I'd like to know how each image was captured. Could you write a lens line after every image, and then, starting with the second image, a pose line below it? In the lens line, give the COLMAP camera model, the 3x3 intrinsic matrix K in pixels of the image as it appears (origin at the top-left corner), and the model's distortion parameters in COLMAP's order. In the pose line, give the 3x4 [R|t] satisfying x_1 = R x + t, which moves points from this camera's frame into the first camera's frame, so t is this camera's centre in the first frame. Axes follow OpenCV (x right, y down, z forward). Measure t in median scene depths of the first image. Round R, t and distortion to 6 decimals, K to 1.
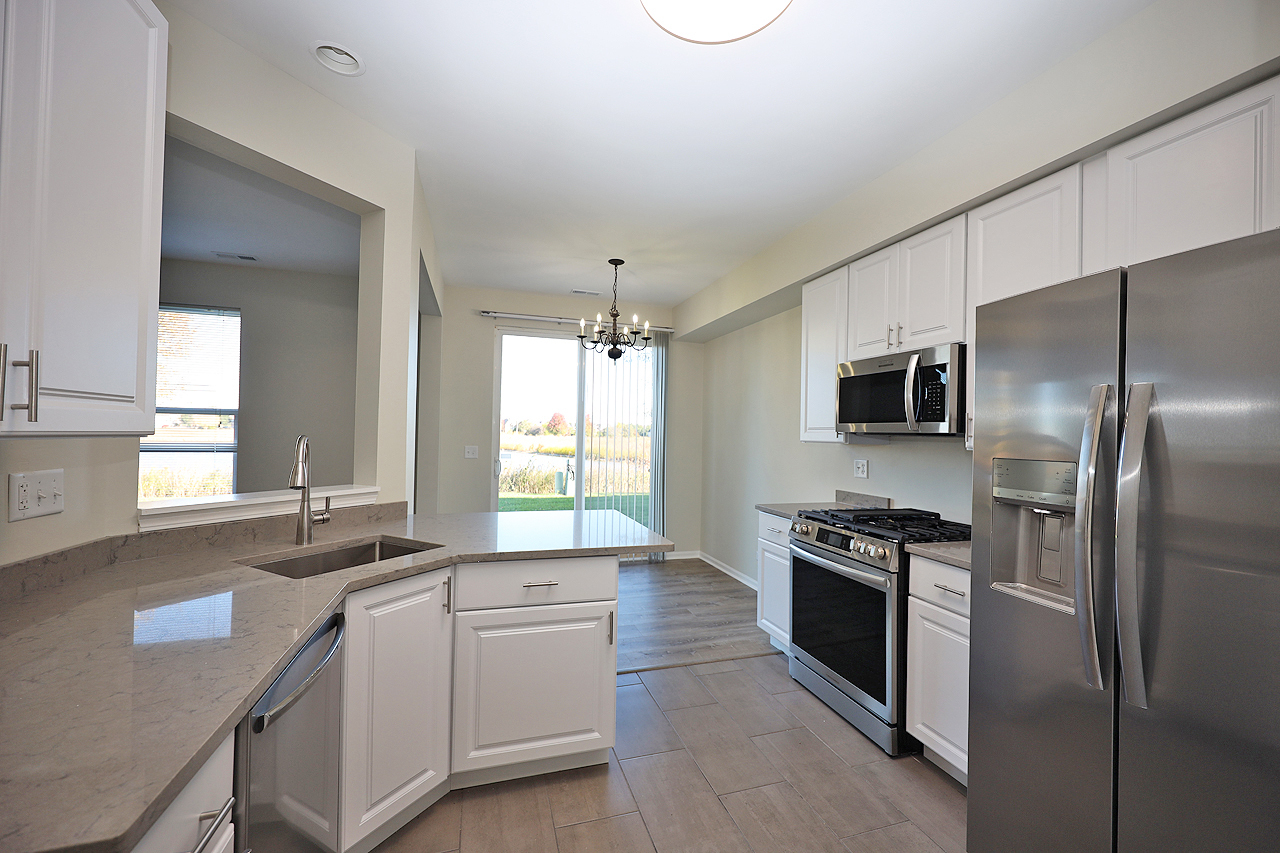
lens RADIAL K [[513.9, 0, 645.3], [0, 513.9, 428.0], [0, 0, 1]] dist [0.000633, 0.001023]
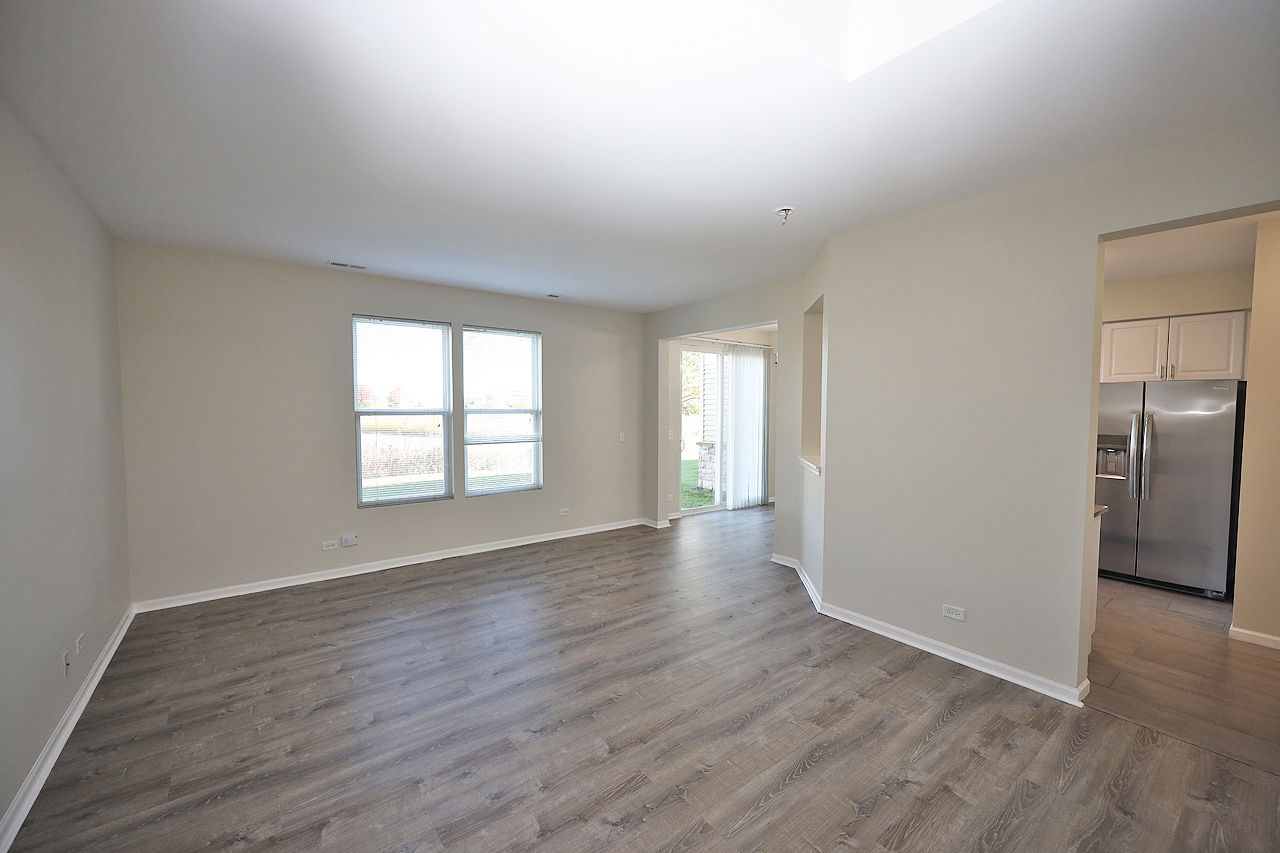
lens RADIAL K [[513.9, 0, 641.9], [0, 513.9, 437.2], [0, 0, 1]] dist [0.000633, 0.001023]
pose [[0.940130, -0.032264, 0.339284, -1.714310], [0.009421, 0.997589, 0.068761, -0.091471], [-0.340685, -0.061448, 0.938167, -0.563620]]
